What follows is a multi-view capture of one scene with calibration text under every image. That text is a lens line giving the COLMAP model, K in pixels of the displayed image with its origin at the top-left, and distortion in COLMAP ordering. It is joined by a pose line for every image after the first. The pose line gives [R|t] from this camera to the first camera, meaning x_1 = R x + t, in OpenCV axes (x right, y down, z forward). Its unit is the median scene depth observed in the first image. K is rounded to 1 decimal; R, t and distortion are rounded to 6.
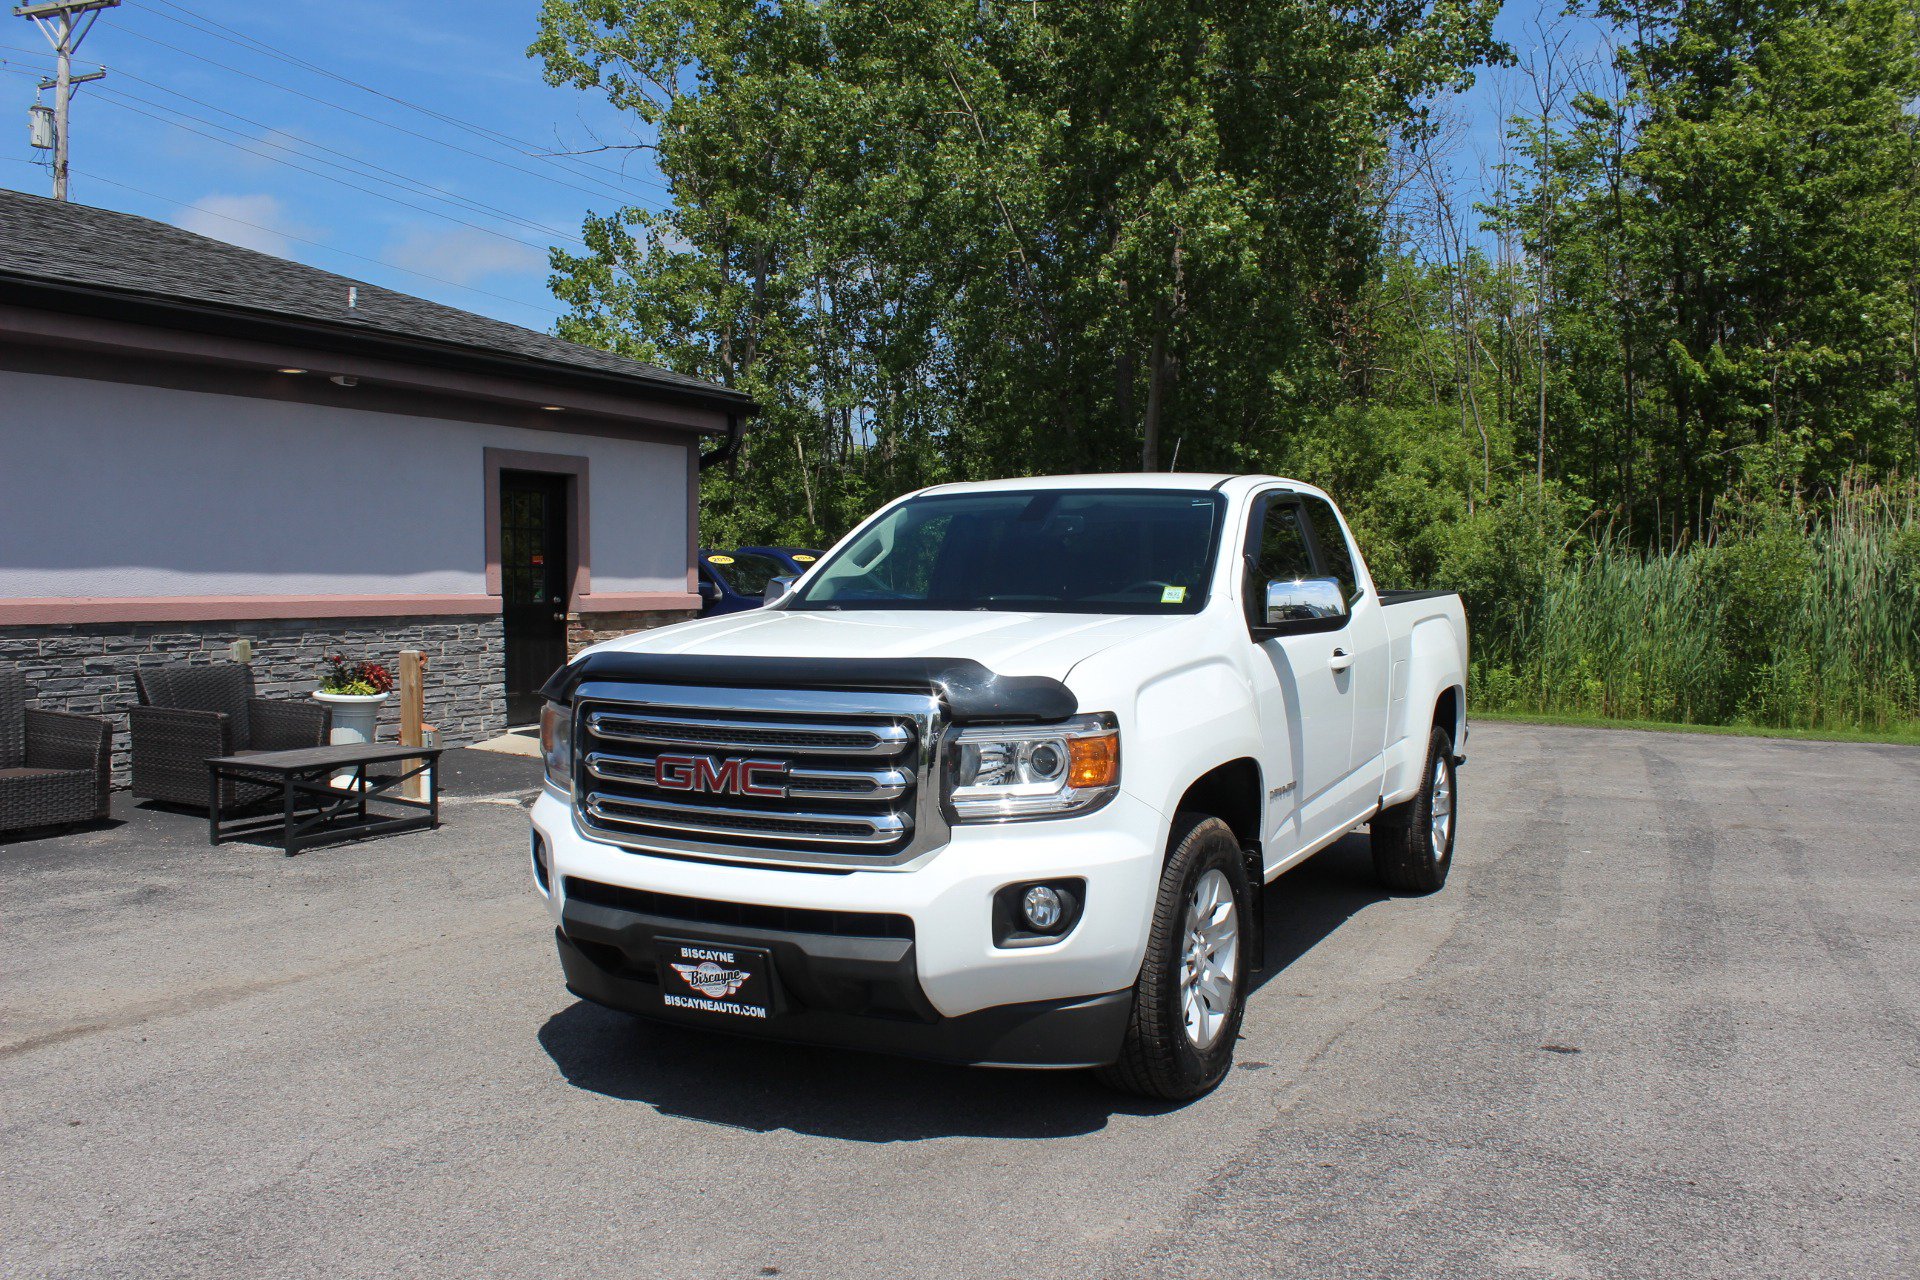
lens RADIAL K [[1605.3, 0, 967.8], [0, 1605.3, 657.2], [0, 0, 1]] dist [-0.166778, 0.149432]
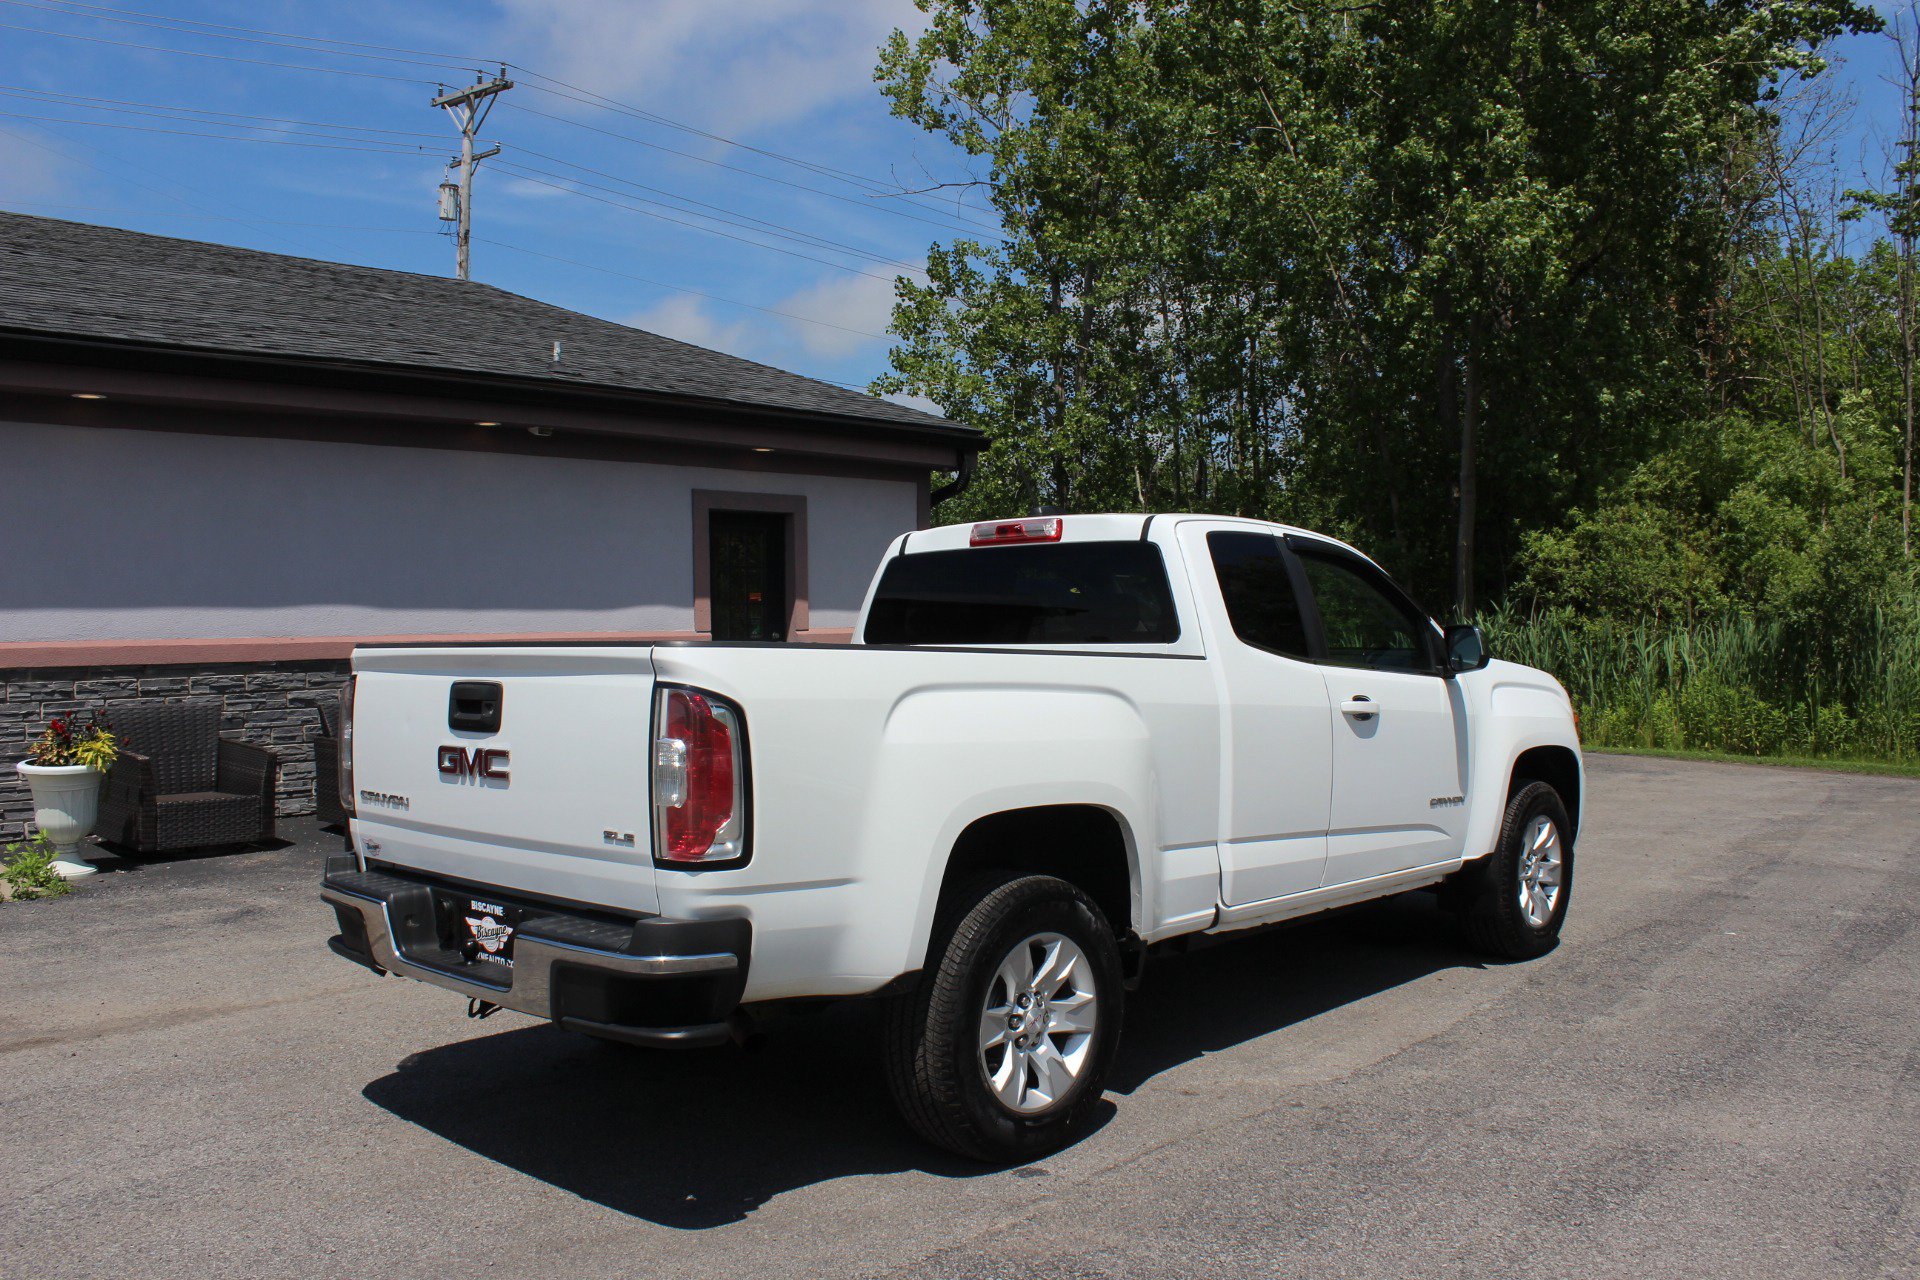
lens RADIAL K [[1599.1, 0, 968.9], [0, 1599.1, 657.3], [0, 0, 1]] dist [-0.167741, 0.150370]
pose [[0.966023, 0.003202, -0.258437, 0.185412], [-0.006960, 0.999883, -0.013626, -0.012796], [0.258363, 0.014962, 0.965932, 0.053803]]
